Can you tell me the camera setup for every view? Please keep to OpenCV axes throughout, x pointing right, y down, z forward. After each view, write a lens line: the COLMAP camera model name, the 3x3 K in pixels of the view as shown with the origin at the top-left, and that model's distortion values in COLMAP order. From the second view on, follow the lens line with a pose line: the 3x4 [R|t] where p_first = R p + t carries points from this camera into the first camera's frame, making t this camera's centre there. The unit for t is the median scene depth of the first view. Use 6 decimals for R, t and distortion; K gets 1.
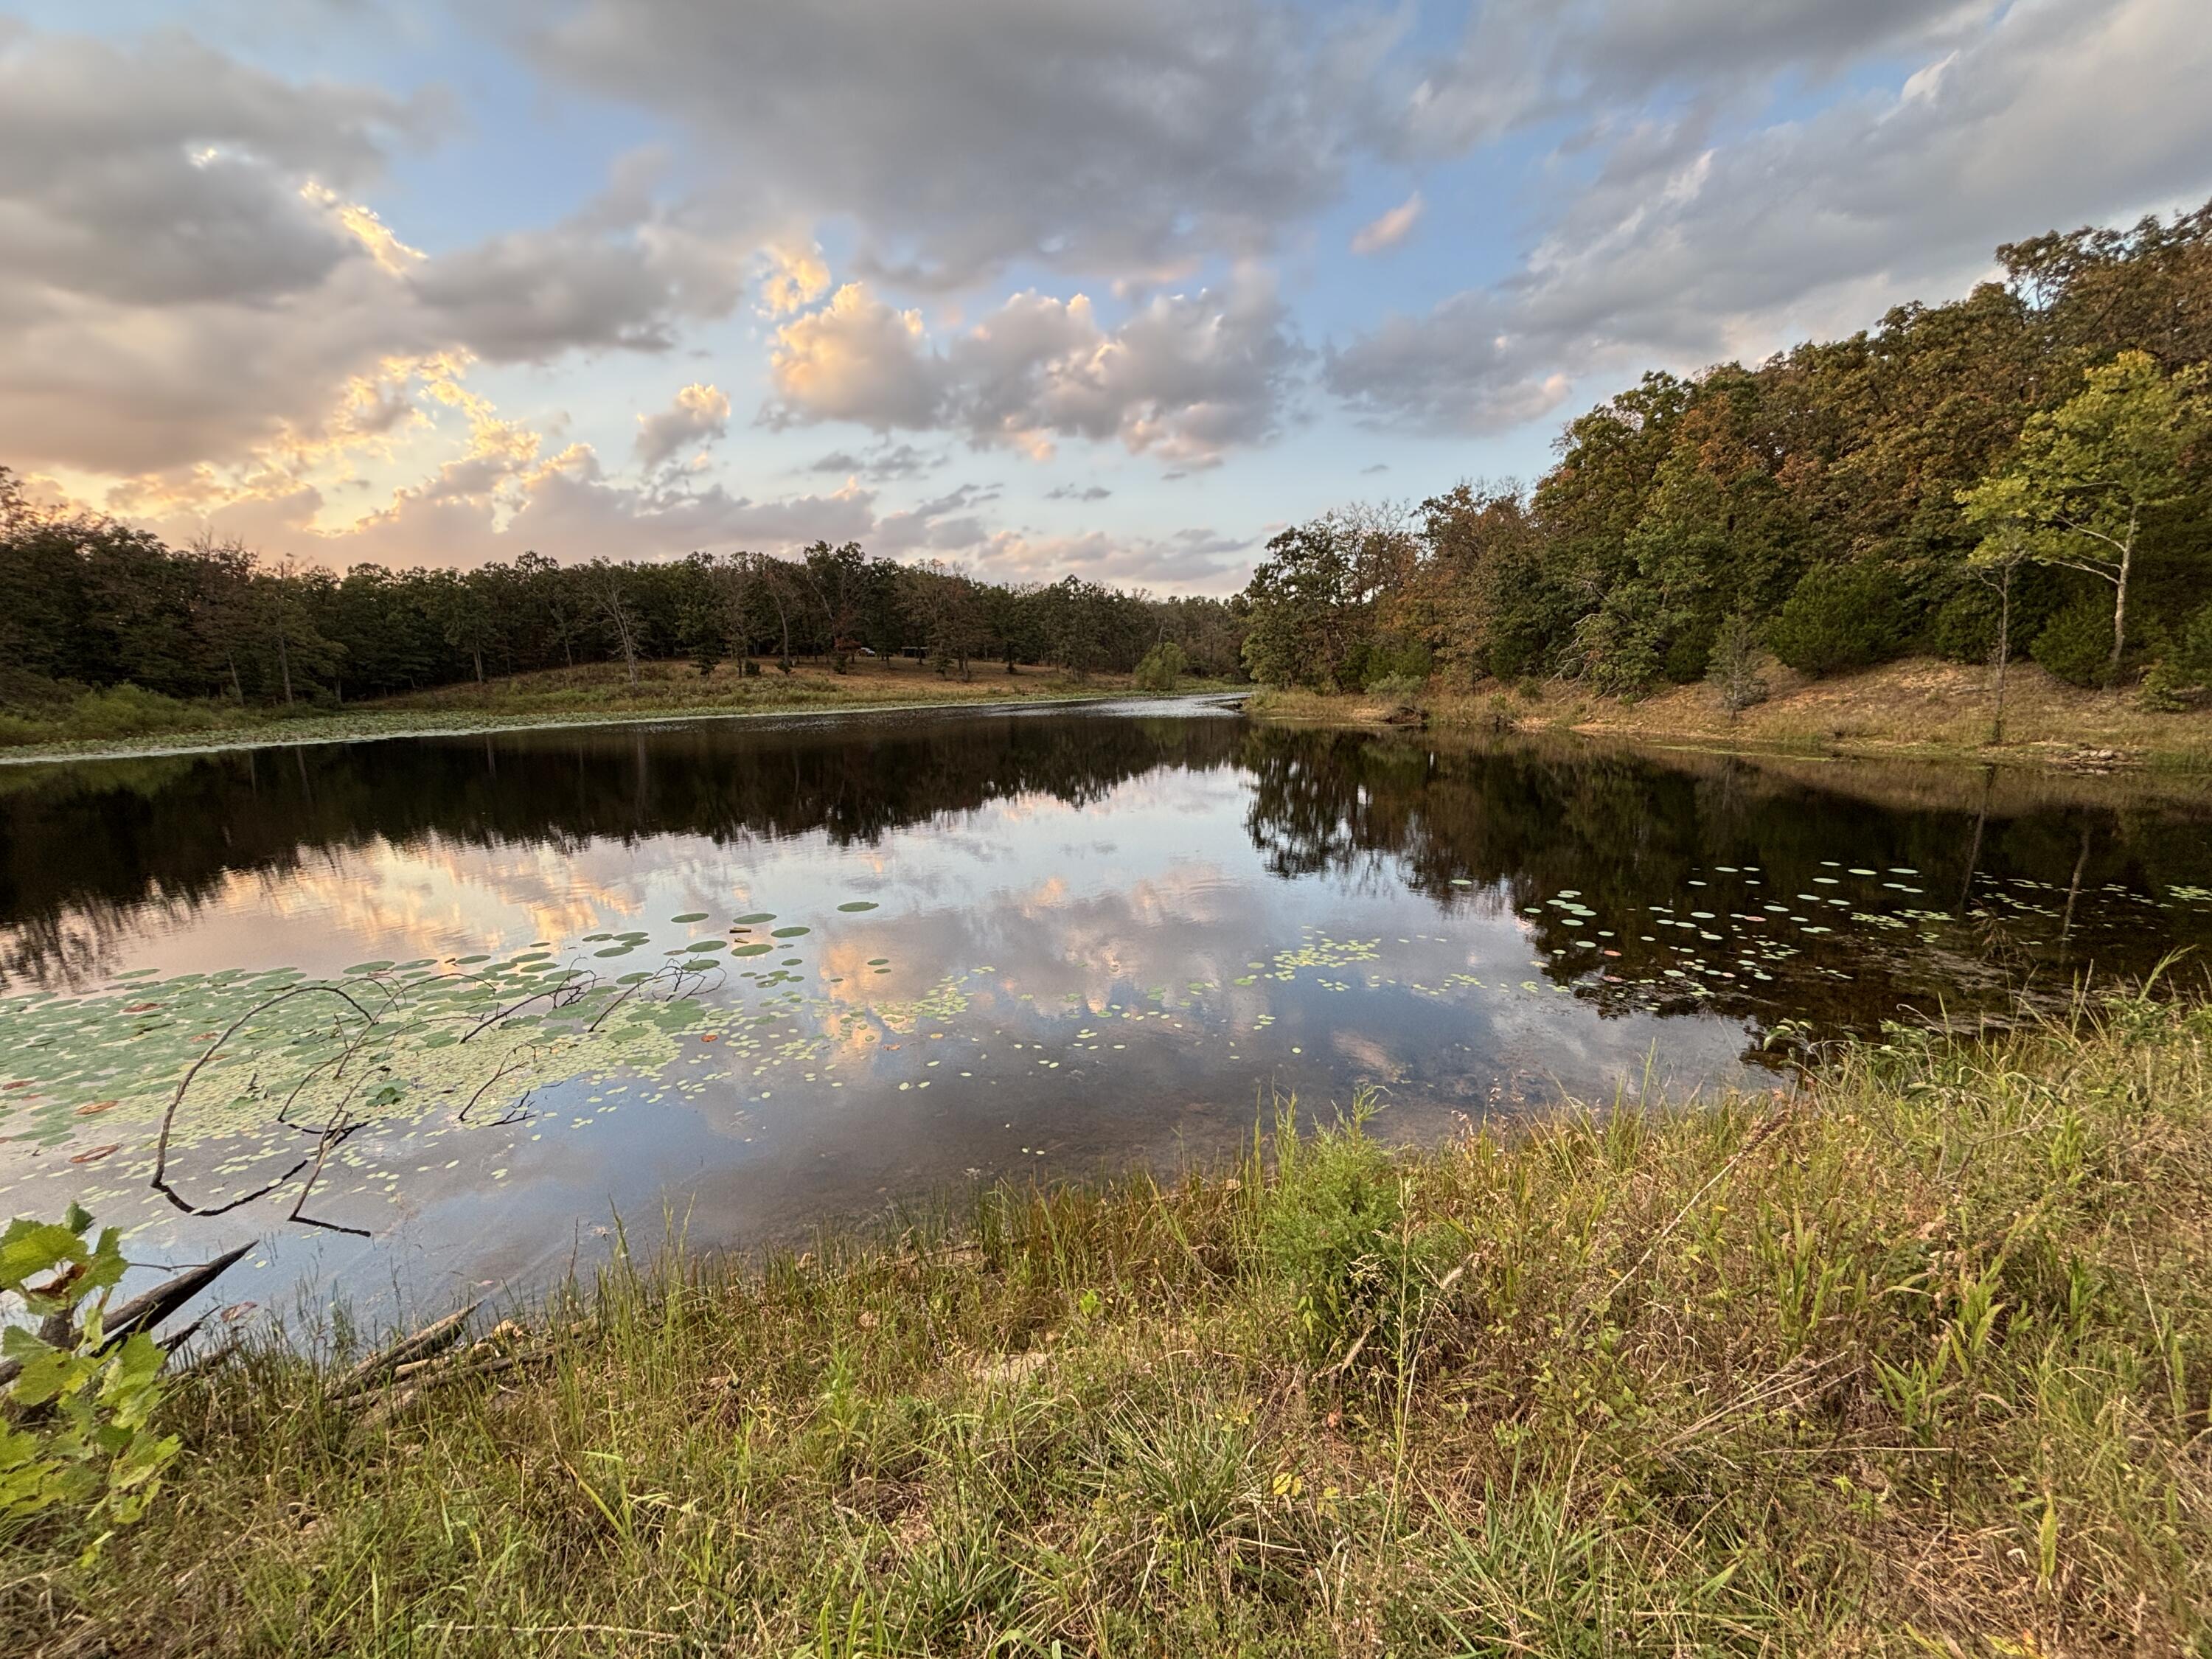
lens RADIAL K [[905.9, 0, 1106.4], [0, 905.9, 809.7], [0, 0, 1]] dist [-0.000300, 0.000911]
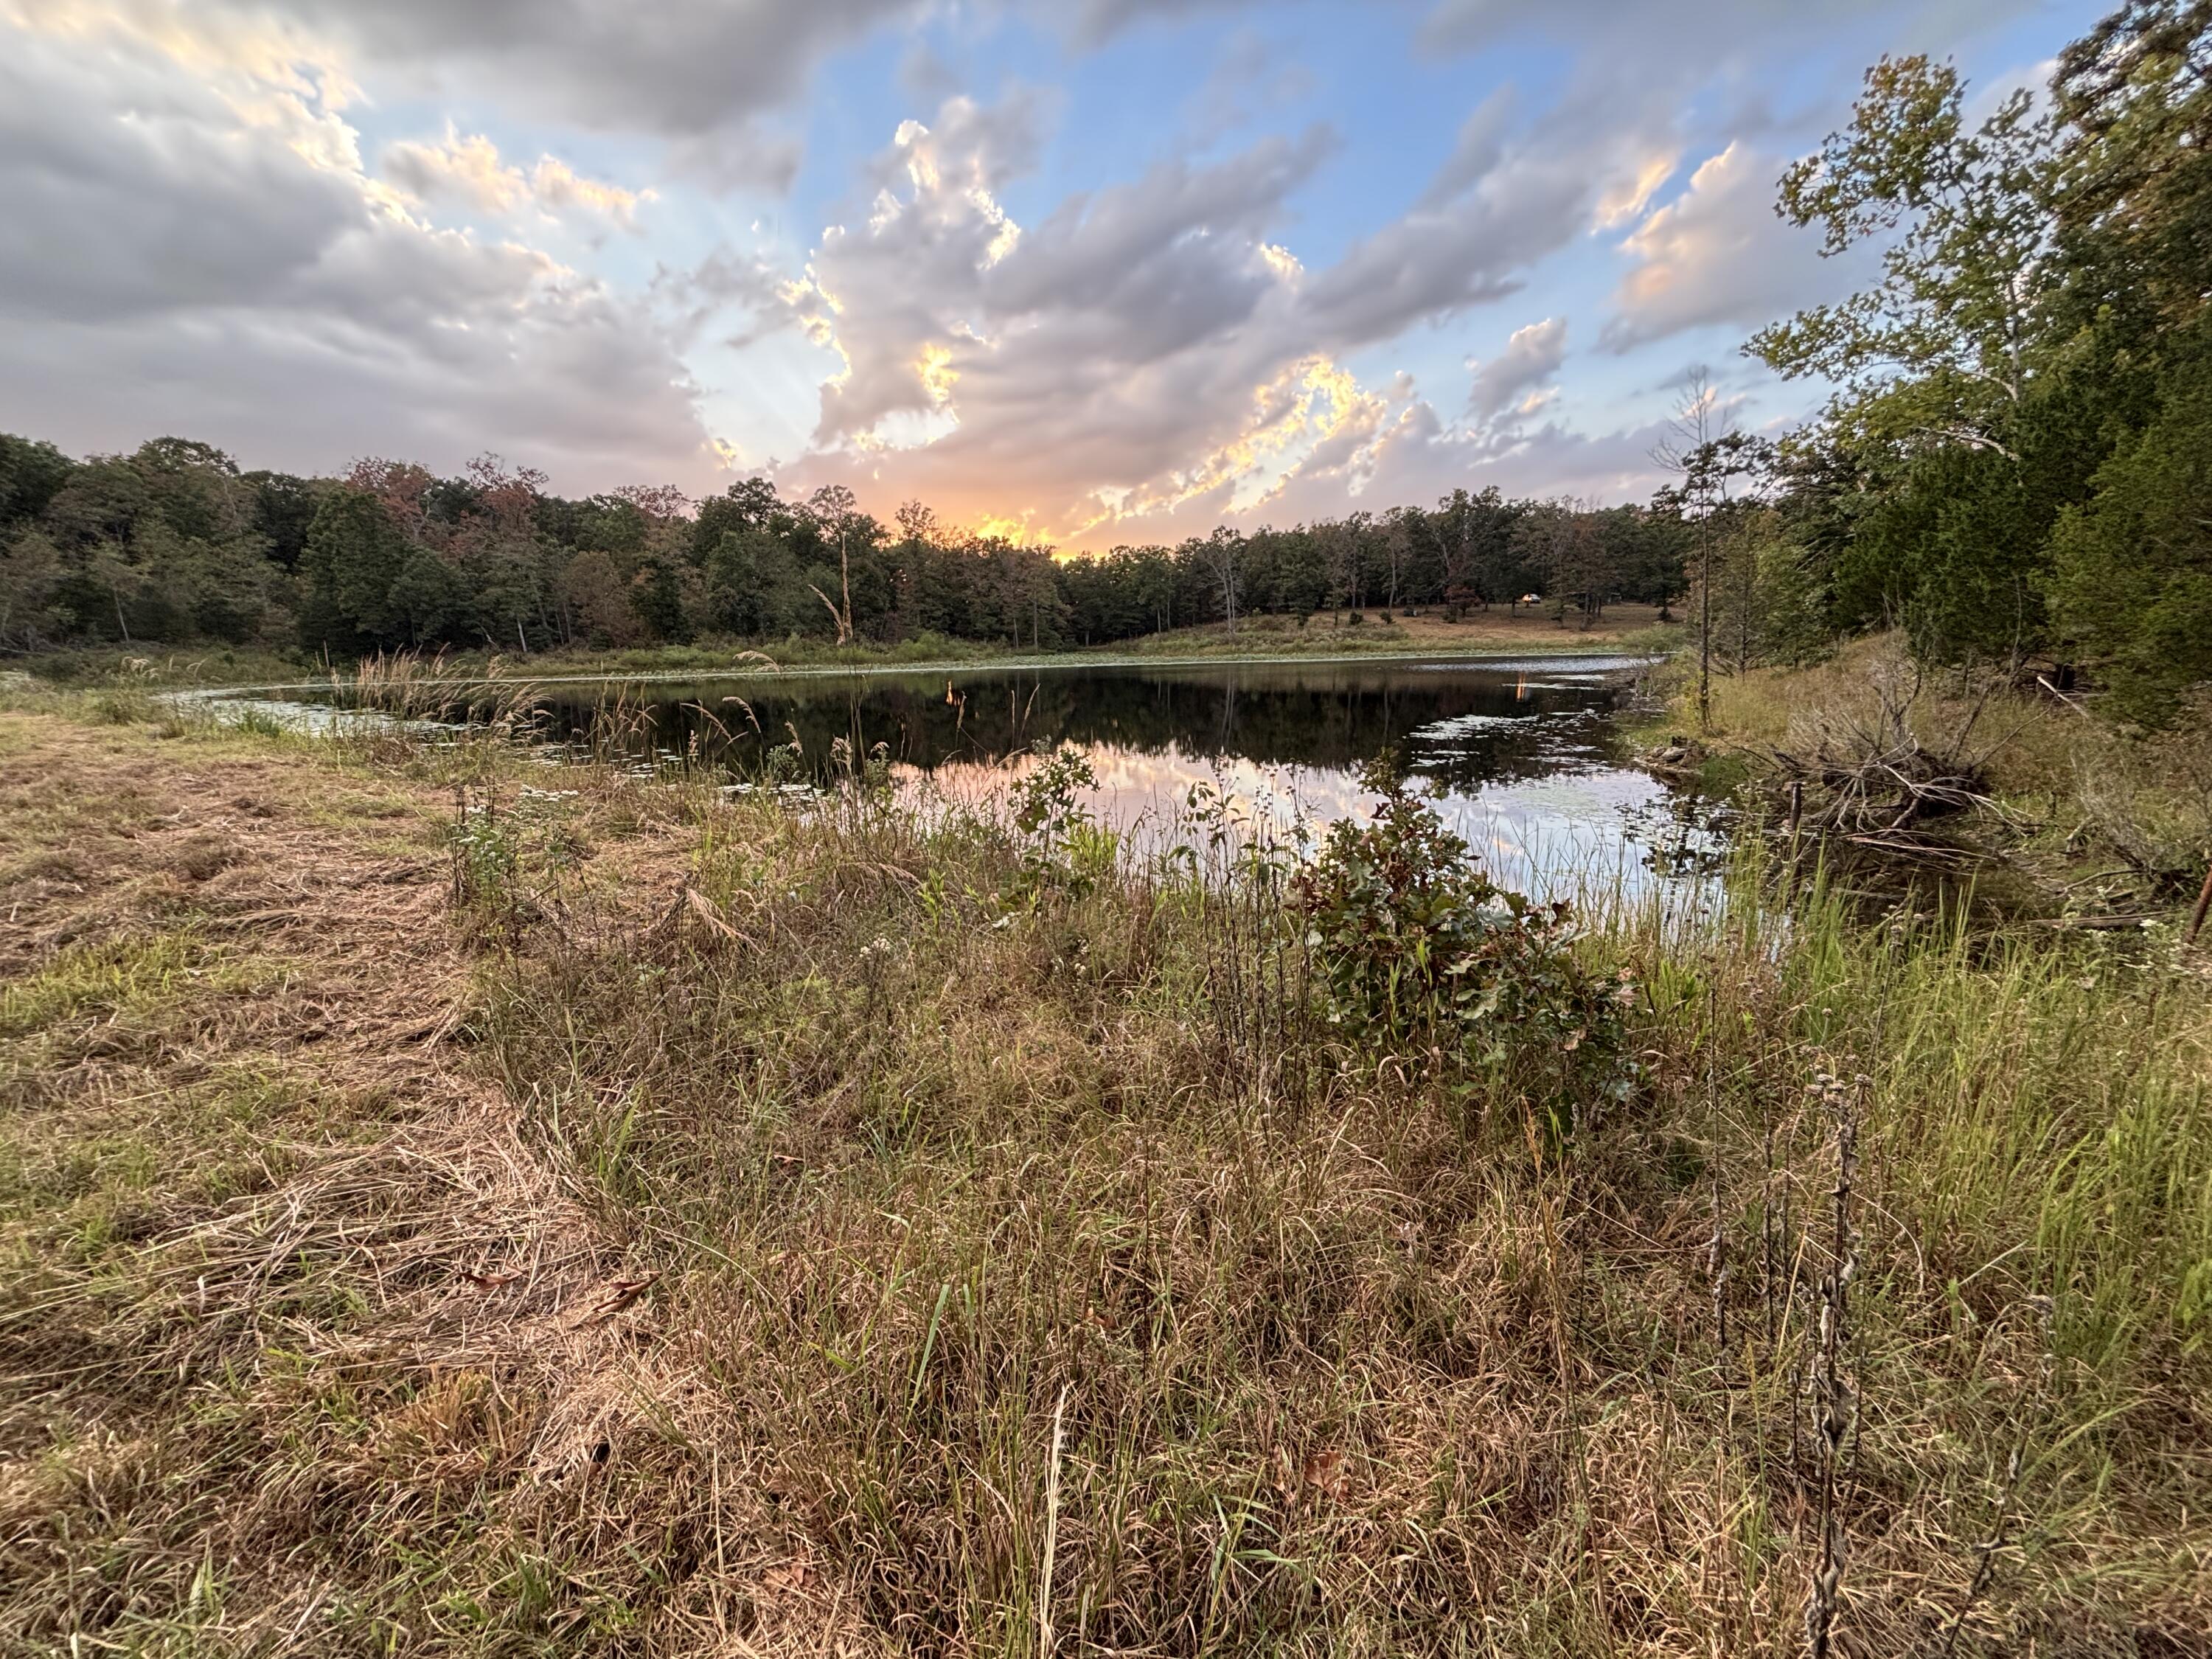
lens RADIAL K [[905.9, 0, 1107.1], [0, 905.9, 819.1], [0, 0, 1]] dist [-0.000300, 0.000911]
pose [[0.643994, 0.159370, -0.748246, 0.084902], [-0.108876, 0.987198, 0.116558, -0.003473], [0.757243, 0.006403, 0.653102, 0.016873]]
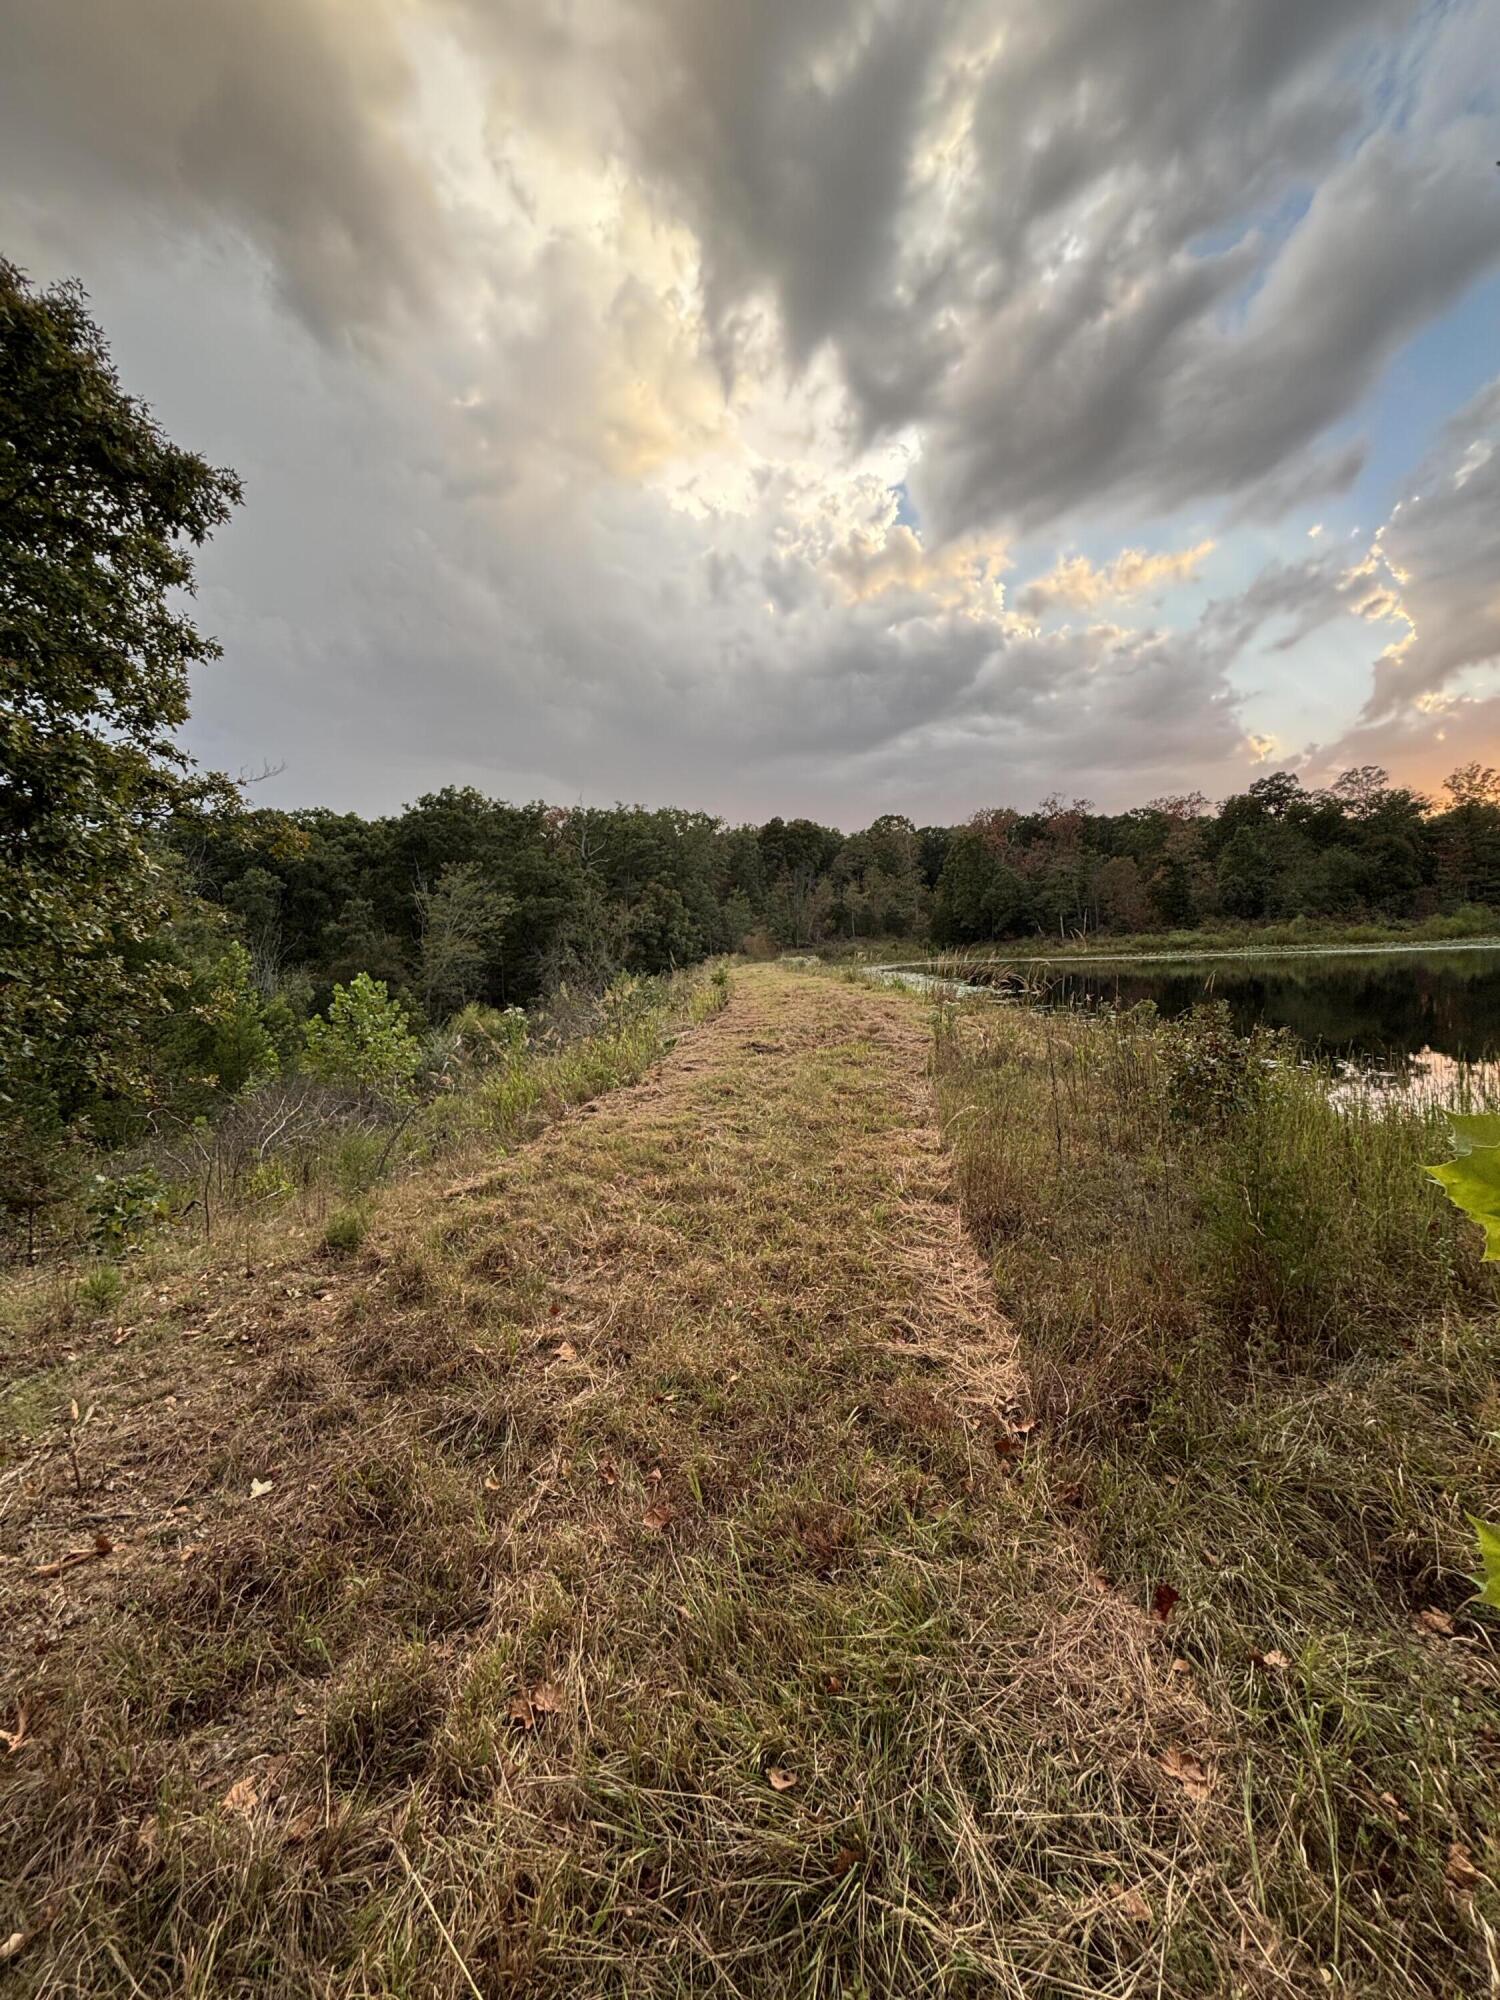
lens RADIAL K [[819.1, 0, 745.1], [0, 819.1, 1000.0], [0, 0, 1]] dist [-0.000300, 0.000911]
pose [[-0.241723, 0.092906, -0.965887, 0.102435], [-0.092239, 0.988698, 0.118184, -0.004728], [0.965951, 0.117661, -0.230422, 0.018219]]
